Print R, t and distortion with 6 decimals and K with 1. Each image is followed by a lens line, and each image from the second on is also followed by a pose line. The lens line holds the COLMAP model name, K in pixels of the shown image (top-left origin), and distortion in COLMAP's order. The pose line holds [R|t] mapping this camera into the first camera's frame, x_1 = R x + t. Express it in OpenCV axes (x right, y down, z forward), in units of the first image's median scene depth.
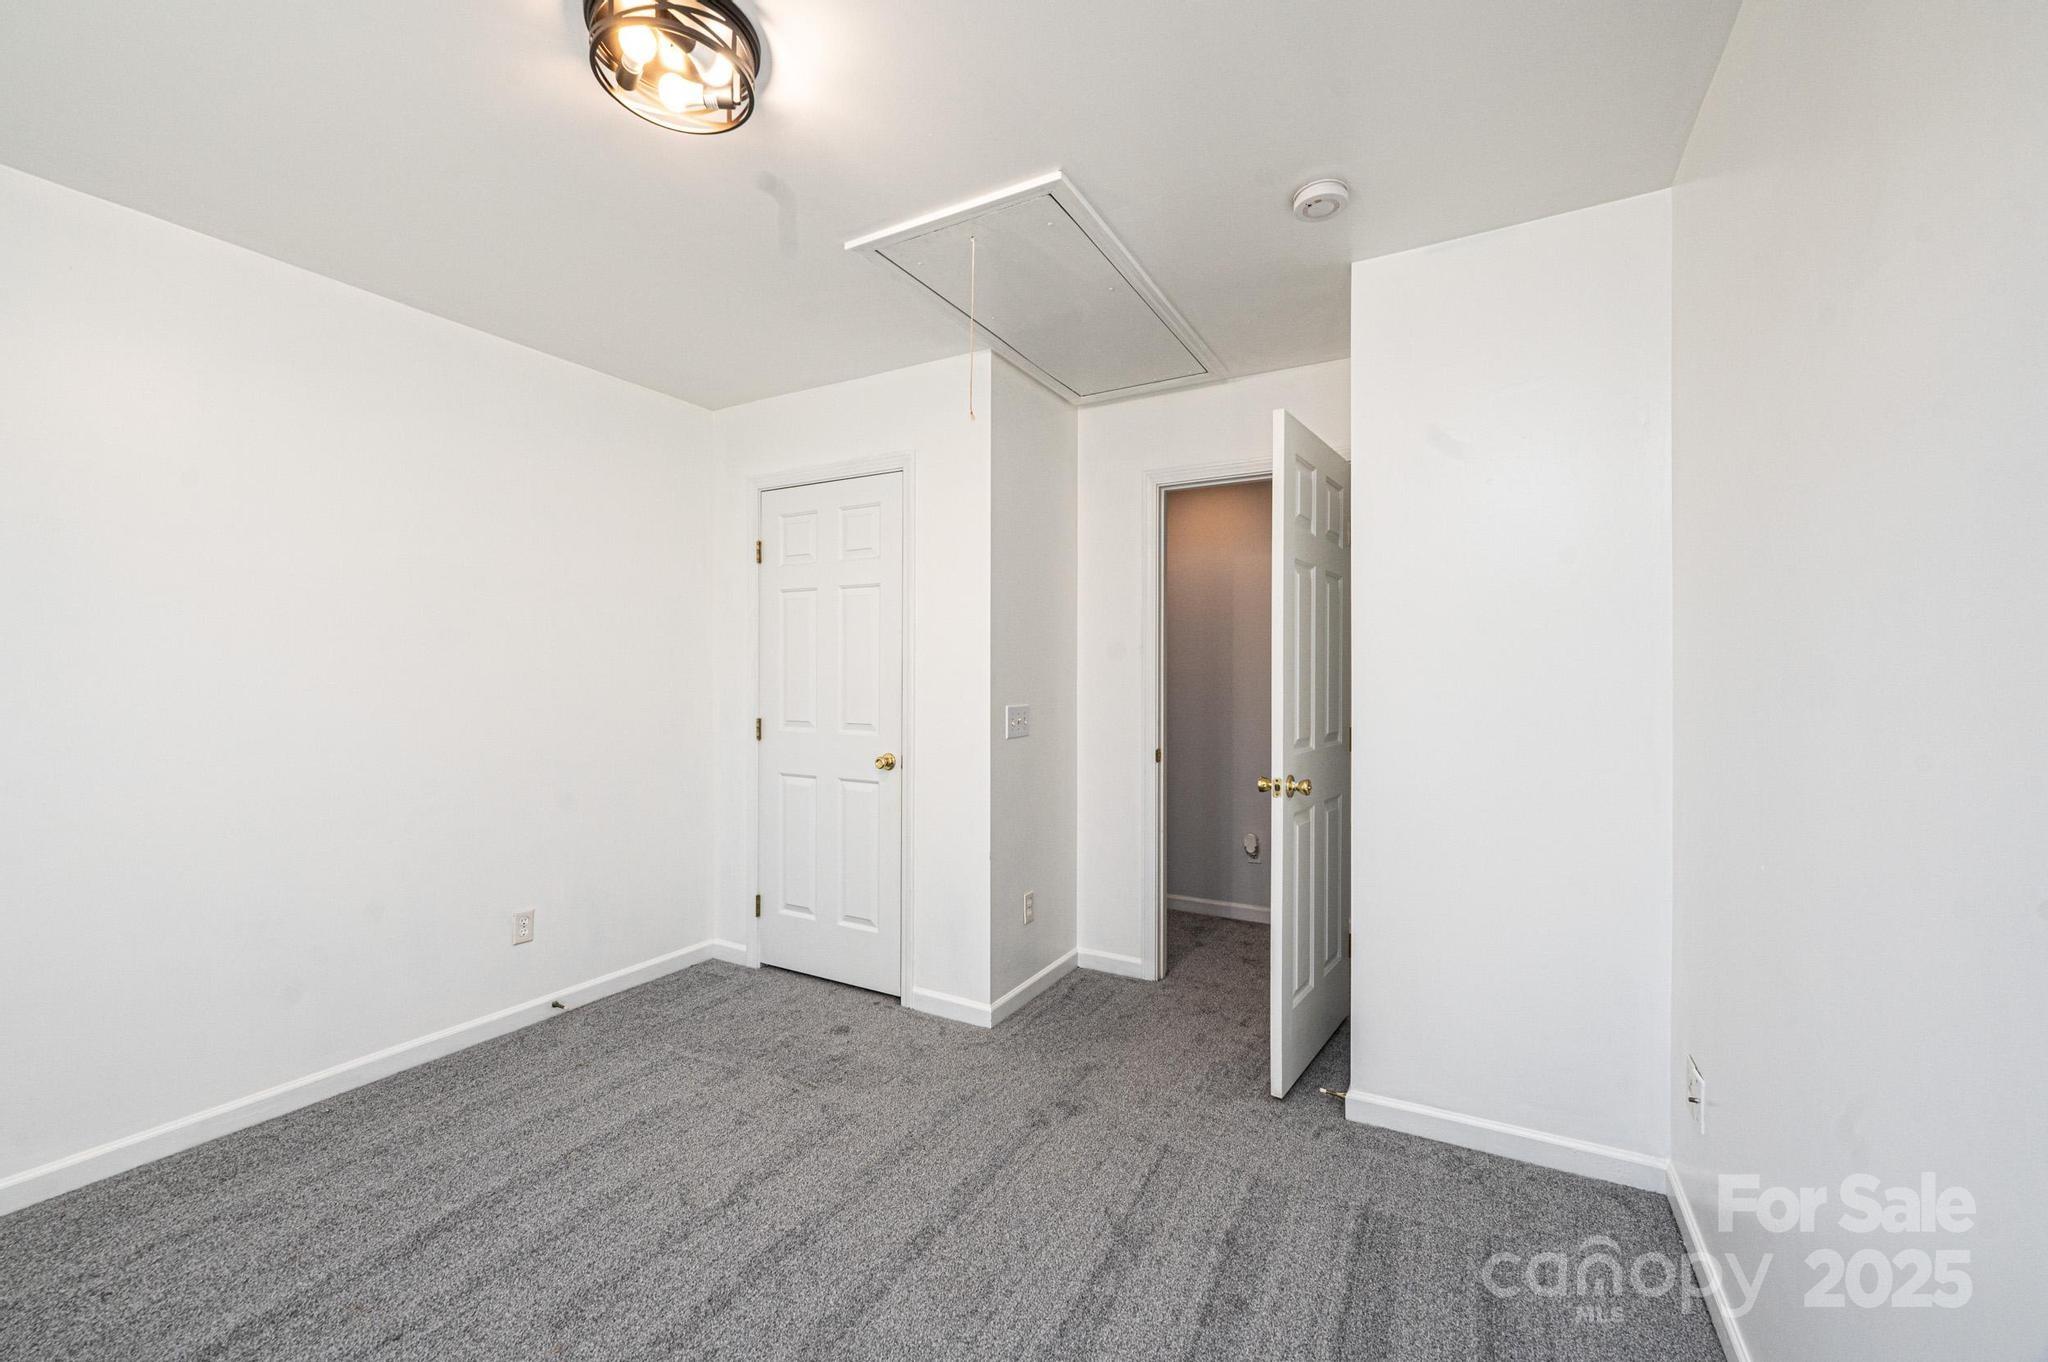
lens RADIAL K [[812.9, 0, 1019.9], [0, 812.9, 680.9], [0, 0, 1]] dist [-0.002343, 0.000094]
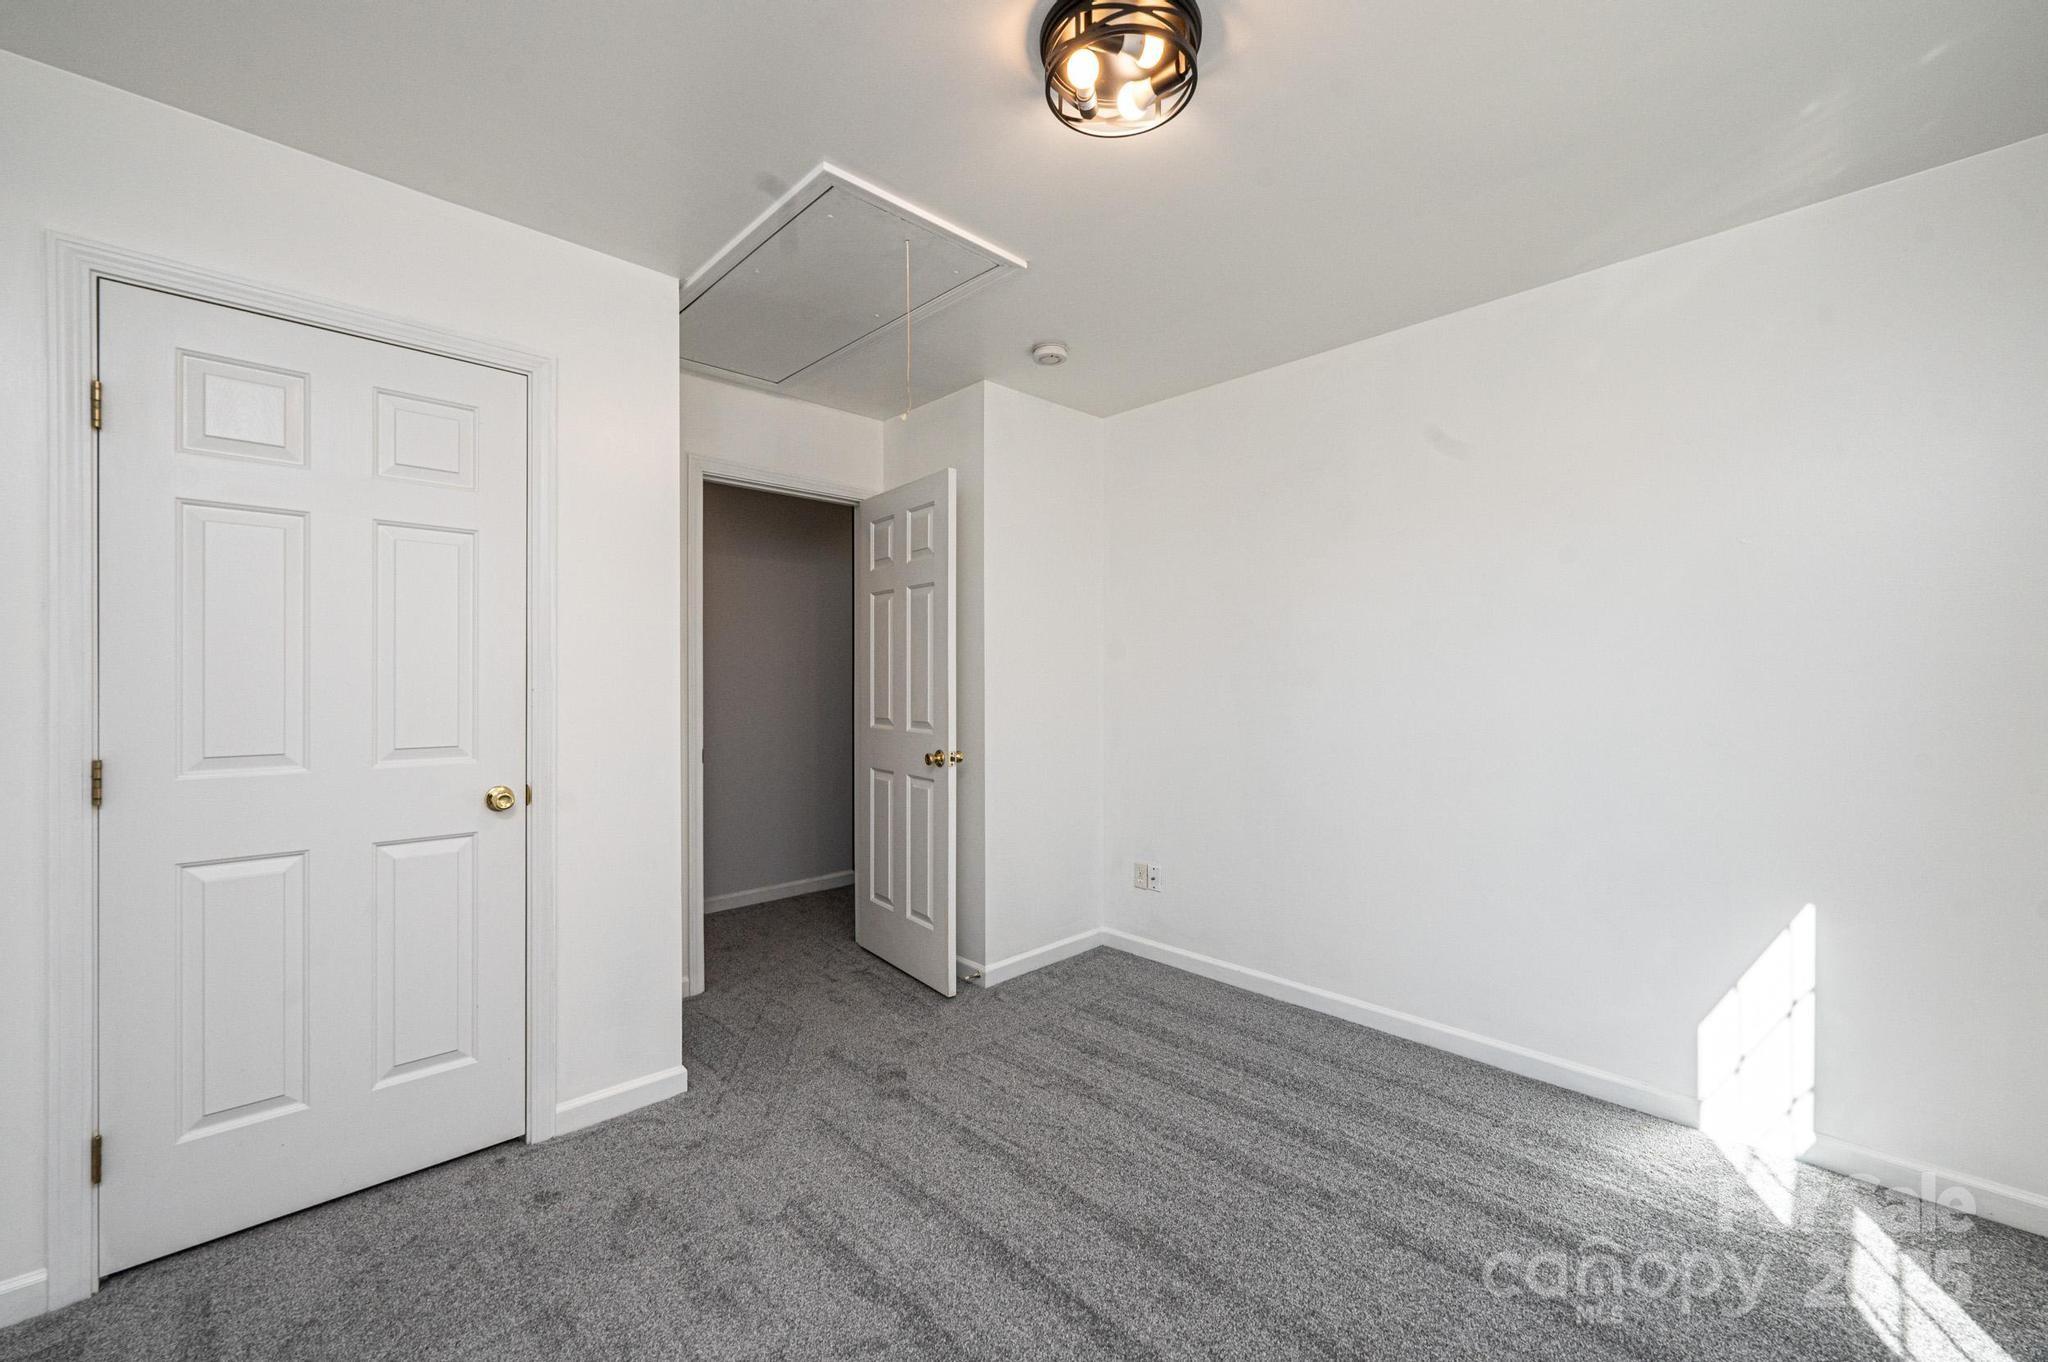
lens RADIAL K [[812.9, 0, 1019.9], [0, 812.9, 680.9], [0, 0, 1]] dist [-0.002343, 0.000094]
pose [[0.290018, -0.007011, 0.956996, -0.690805], [0.002865, 0.999975, 0.006458, -0.001219], [-0.957017, 0.000869, 0.290031, 0.398363]]
